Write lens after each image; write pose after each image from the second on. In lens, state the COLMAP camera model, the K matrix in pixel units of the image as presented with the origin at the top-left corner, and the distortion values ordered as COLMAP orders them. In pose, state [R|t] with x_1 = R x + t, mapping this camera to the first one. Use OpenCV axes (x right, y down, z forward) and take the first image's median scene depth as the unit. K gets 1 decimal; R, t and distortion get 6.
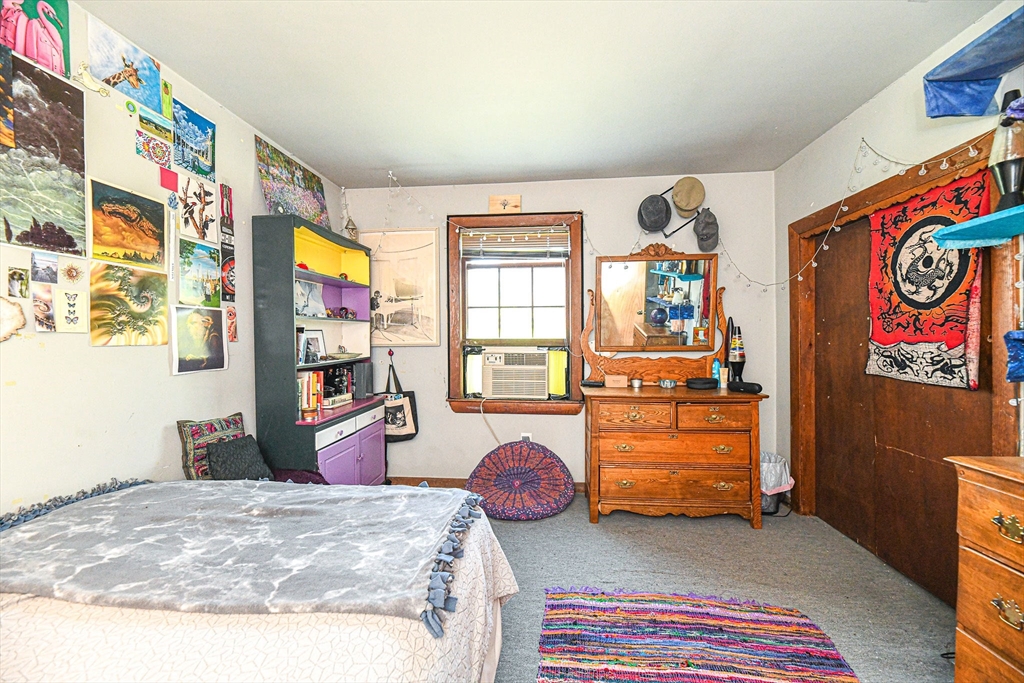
lens RADIAL K [[413.0, 0, 512.4], [0, 413.0, 342.2], [0, 0, 1]] dist [0.002109, -0.004112]
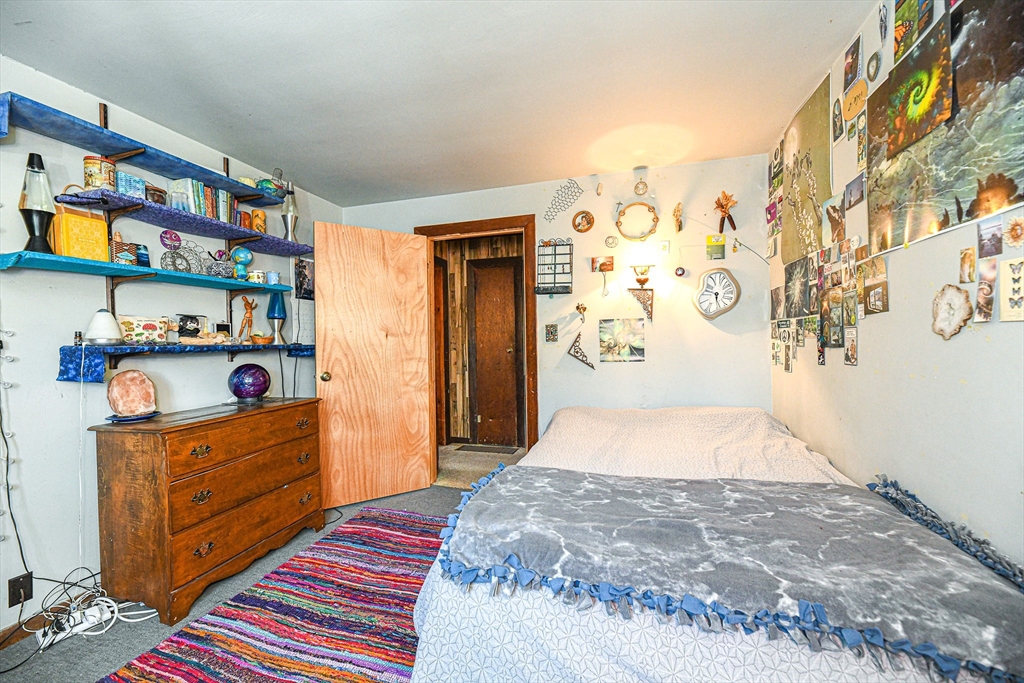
lens RADIAL K [[413.0, 0, 512.4], [0, 413.0, 342.2], [0, 0, 1]] dist [0.002109, -0.004112]
pose [[-0.980569, 0.023912, 0.194711, -0.426073], [0.026397, 0.999600, 0.010177, -0.018508], [-0.194389, 0.015119, -0.980808, 1.974718]]
